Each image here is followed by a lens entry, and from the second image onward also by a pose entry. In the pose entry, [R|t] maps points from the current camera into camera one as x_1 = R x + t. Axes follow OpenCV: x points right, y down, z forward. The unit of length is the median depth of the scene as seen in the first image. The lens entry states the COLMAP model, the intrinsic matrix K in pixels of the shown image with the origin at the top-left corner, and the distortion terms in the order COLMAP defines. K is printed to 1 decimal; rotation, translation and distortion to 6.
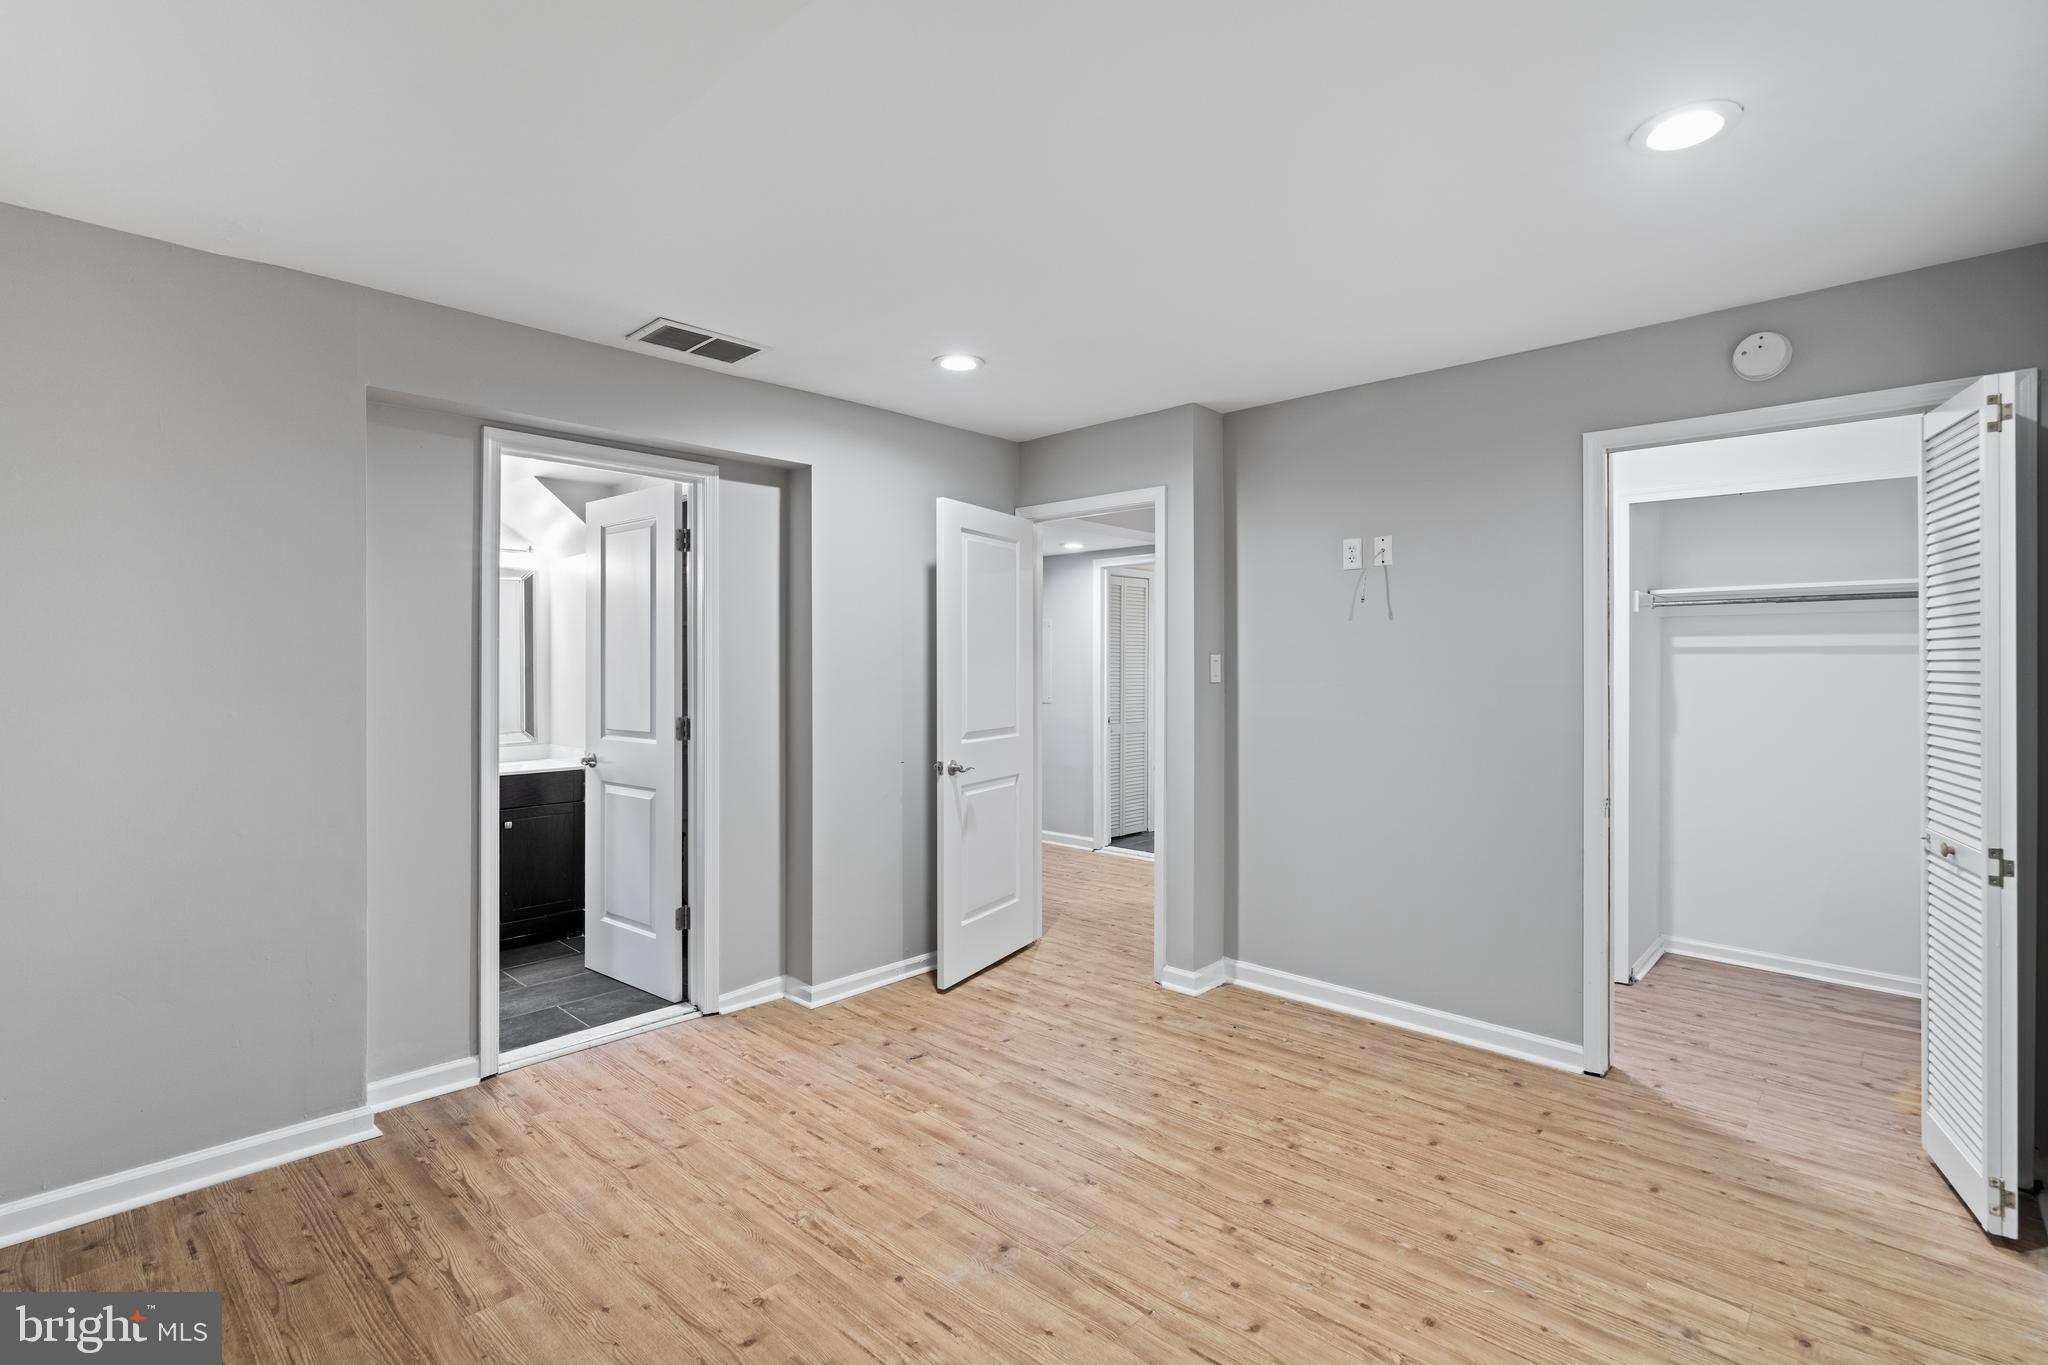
lens RADIAL K [[943.2, 0, 1027.1], [0, 943.2, 670.3], [0, 0, 1]] dist [0.002944, 0.000169]
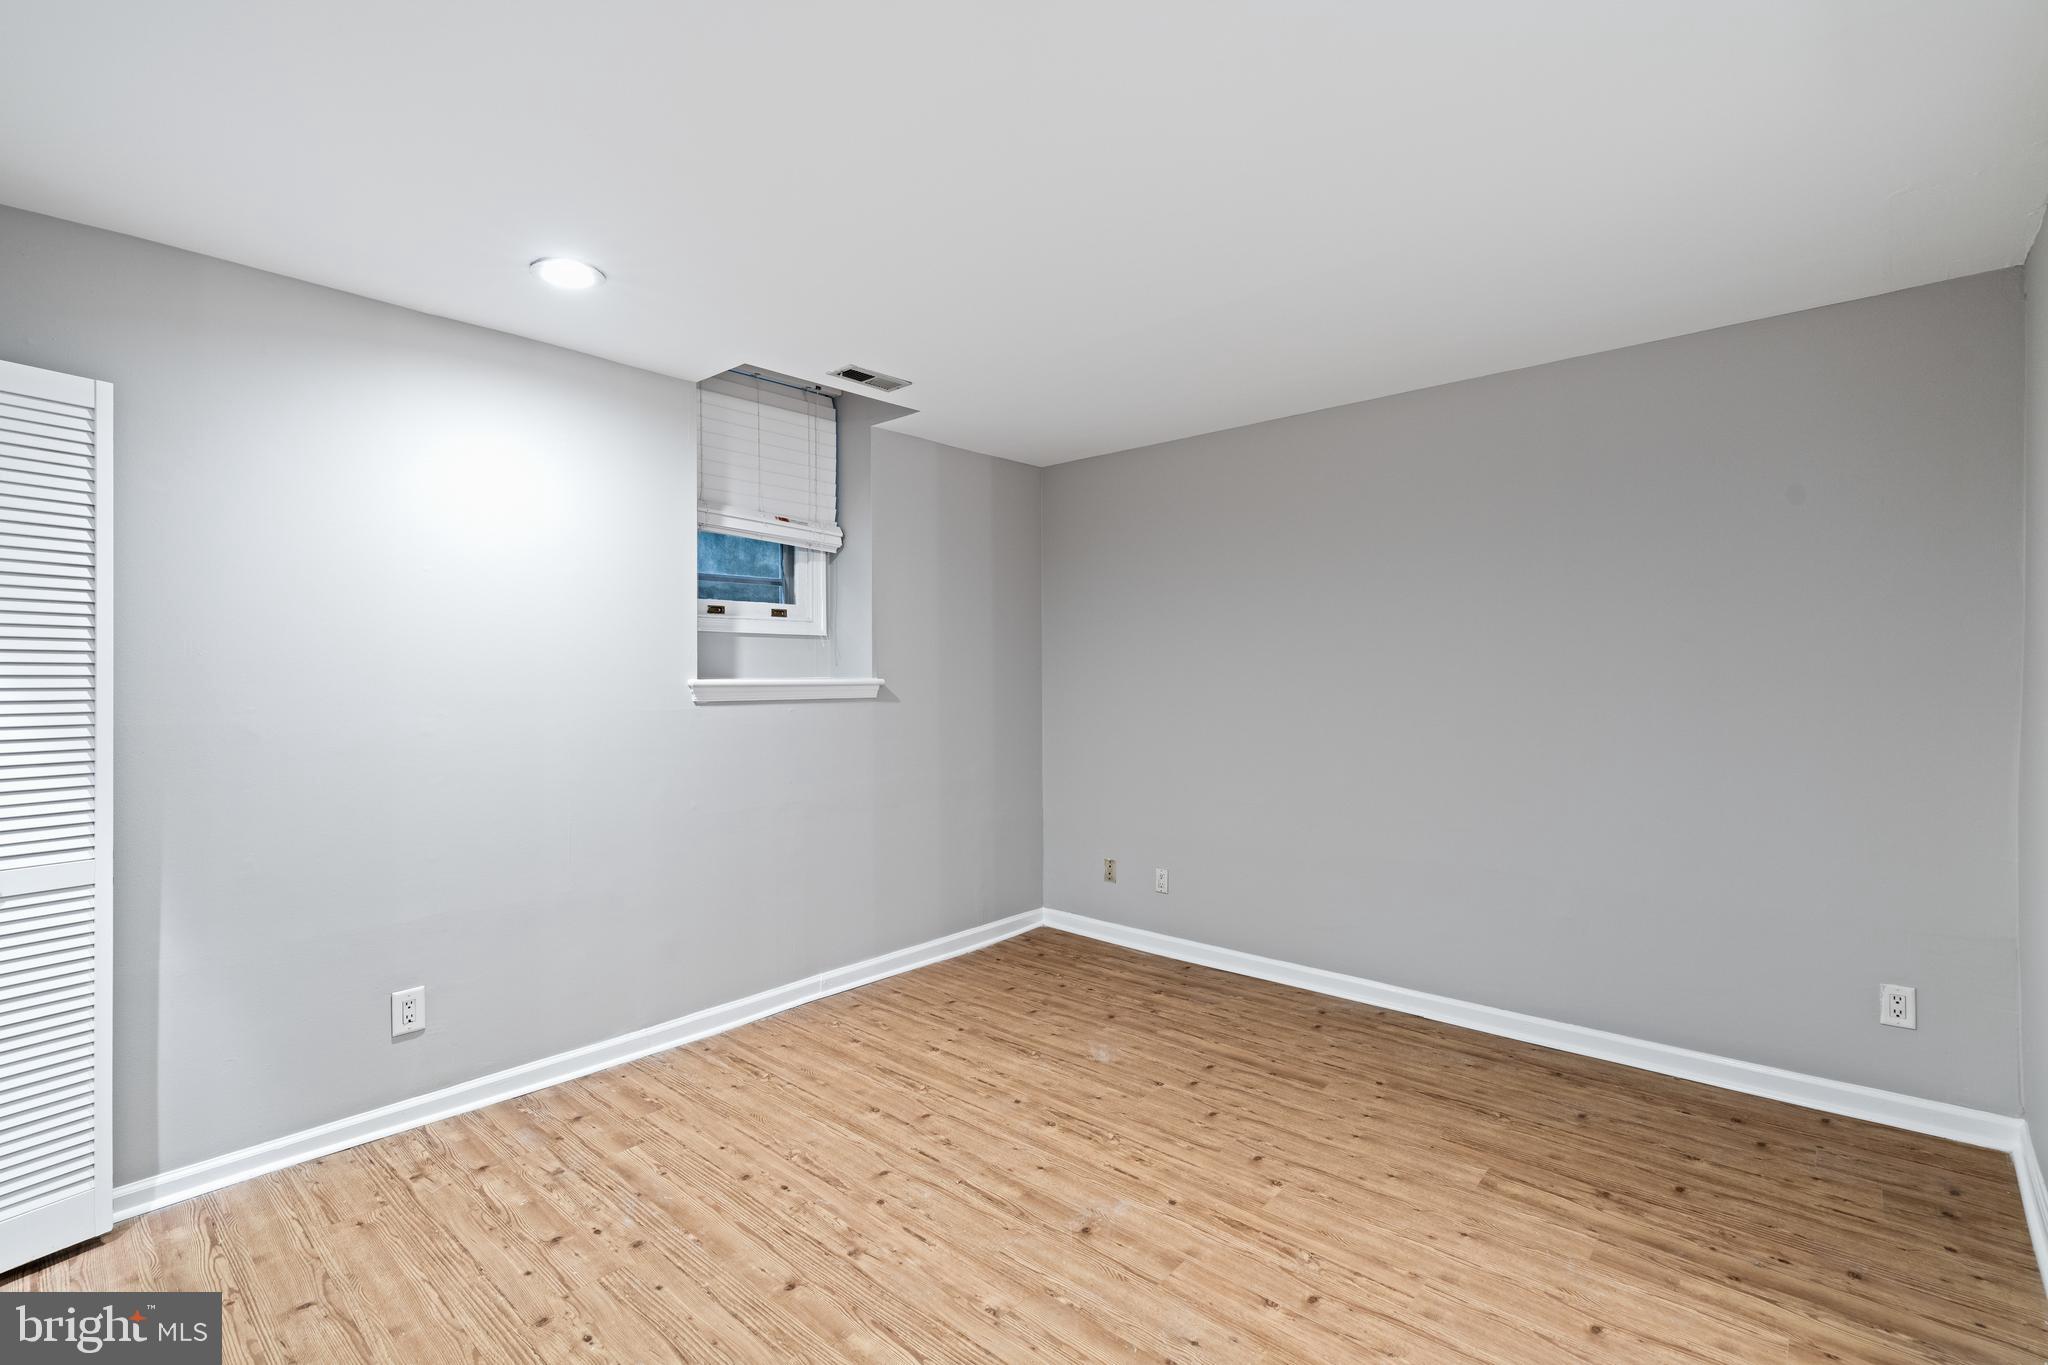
lens RADIAL K [[943.2, 0, 1020.9], [0, 943.2, 680.3], [0, 0, 1]] dist [0.002944, 0.000169]
pose [[-0.999849, 0.002145, -0.017221, 0.064654], [0.002049, 0.999982, 0.005620, 0.004711], [0.017232, 0.005584, -0.999836, 2.083366]]
